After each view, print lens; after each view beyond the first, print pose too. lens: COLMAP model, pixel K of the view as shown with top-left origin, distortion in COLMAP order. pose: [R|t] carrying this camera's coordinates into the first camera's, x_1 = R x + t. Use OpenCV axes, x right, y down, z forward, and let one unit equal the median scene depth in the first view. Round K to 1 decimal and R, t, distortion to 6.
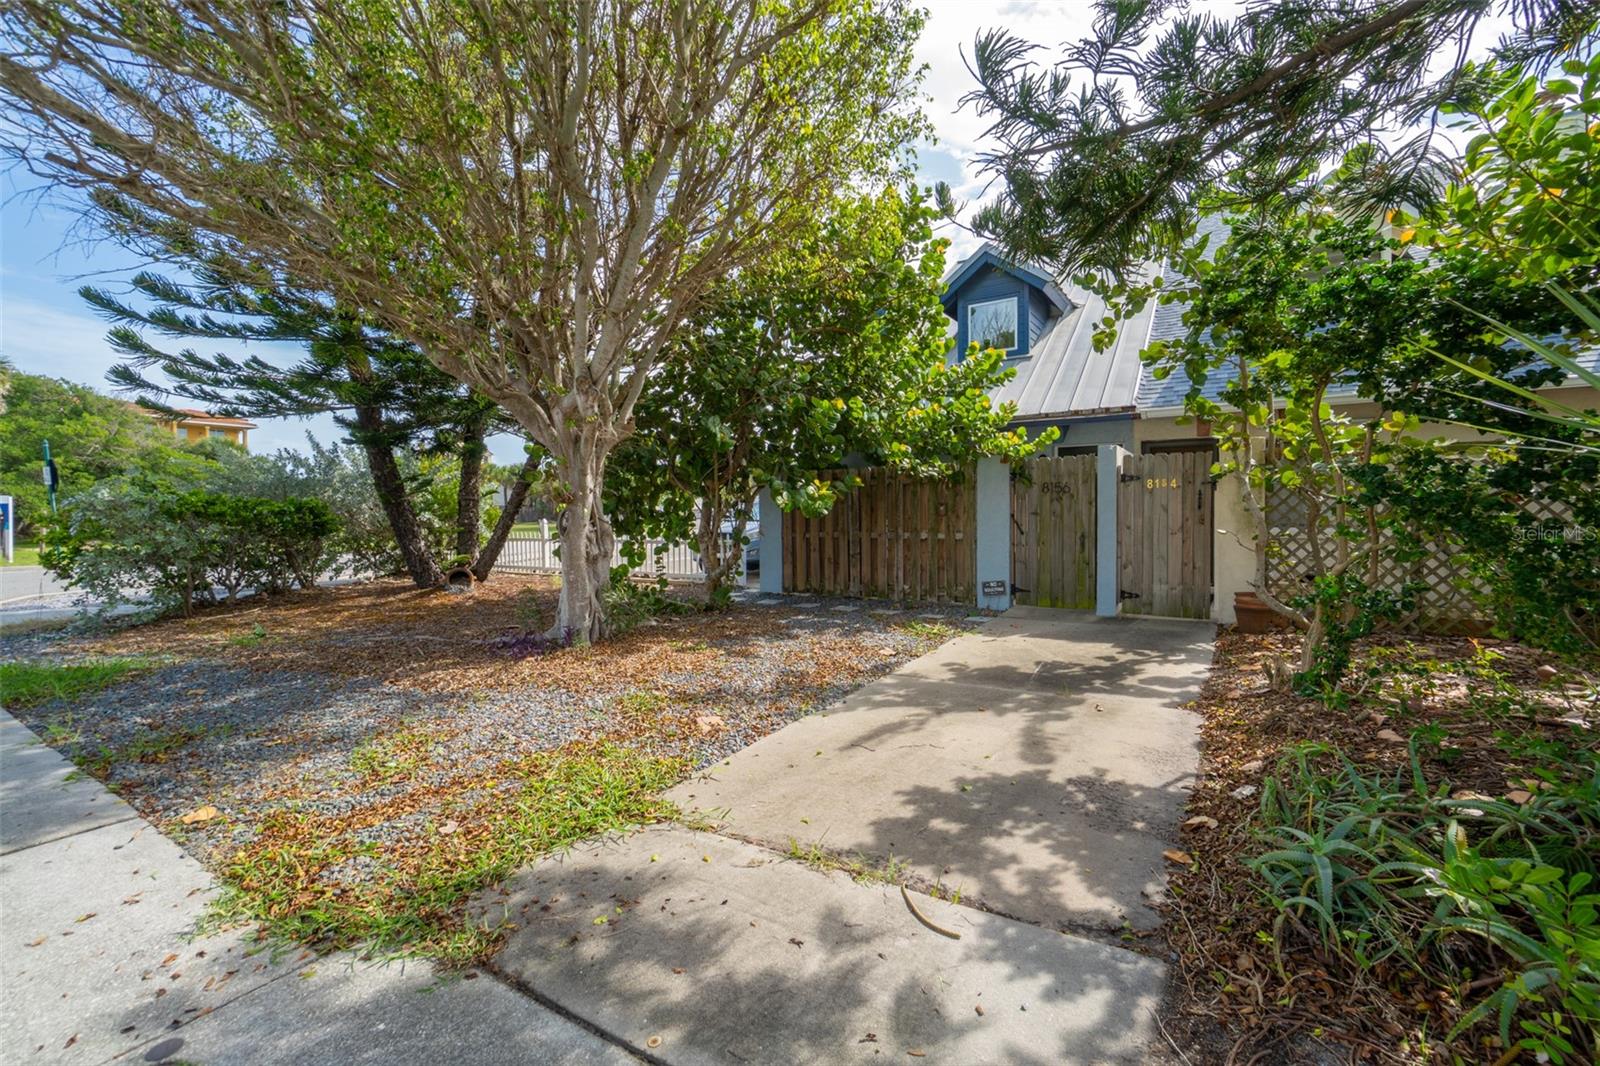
lens RADIAL K [[704.1, 0, 802.9], [0, 704.1, 531.6], [0, 0, 1]] dist [-0.003997, 0.000659]
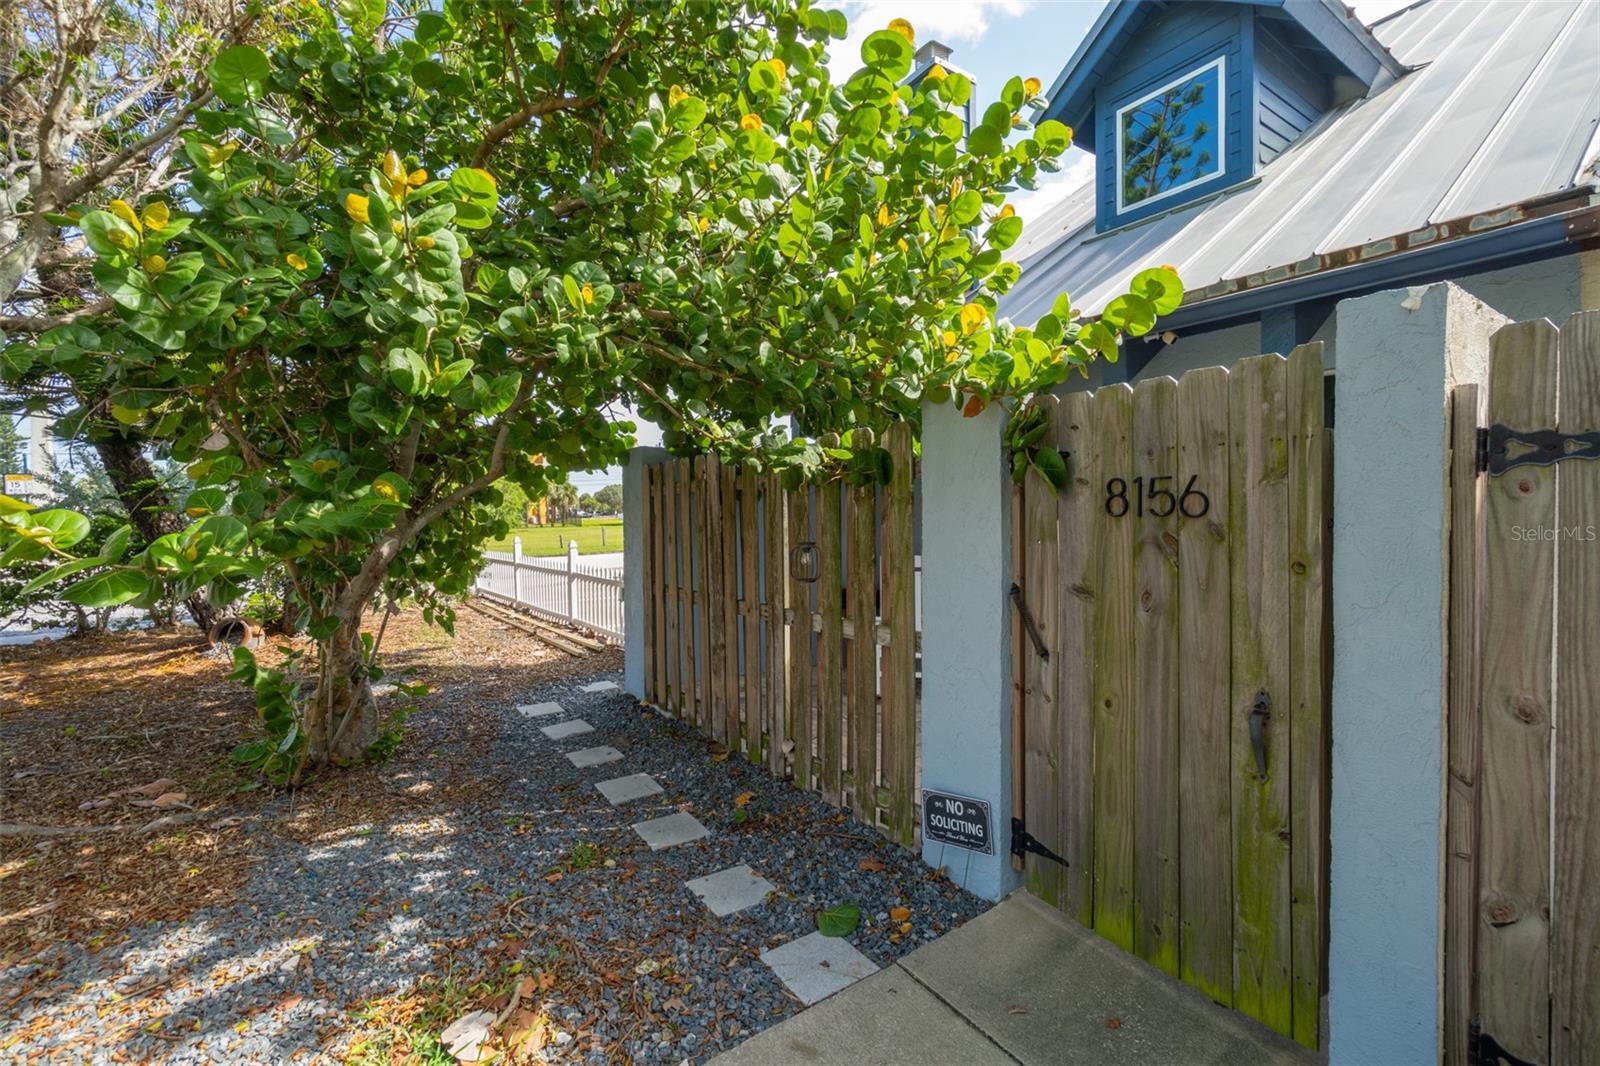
lens RADIAL K [[704.1, 0, 793.7], [0, 704.1, 527.6], [0, 0, 1]] dist [-0.003997, 0.000659]
pose [[0.915588, 0.014565, -0.401853, 0.329497], [-0.019638, 0.999771, -0.008507, -0.044831], [0.401637, 0.015680, 0.915665, 0.688288]]
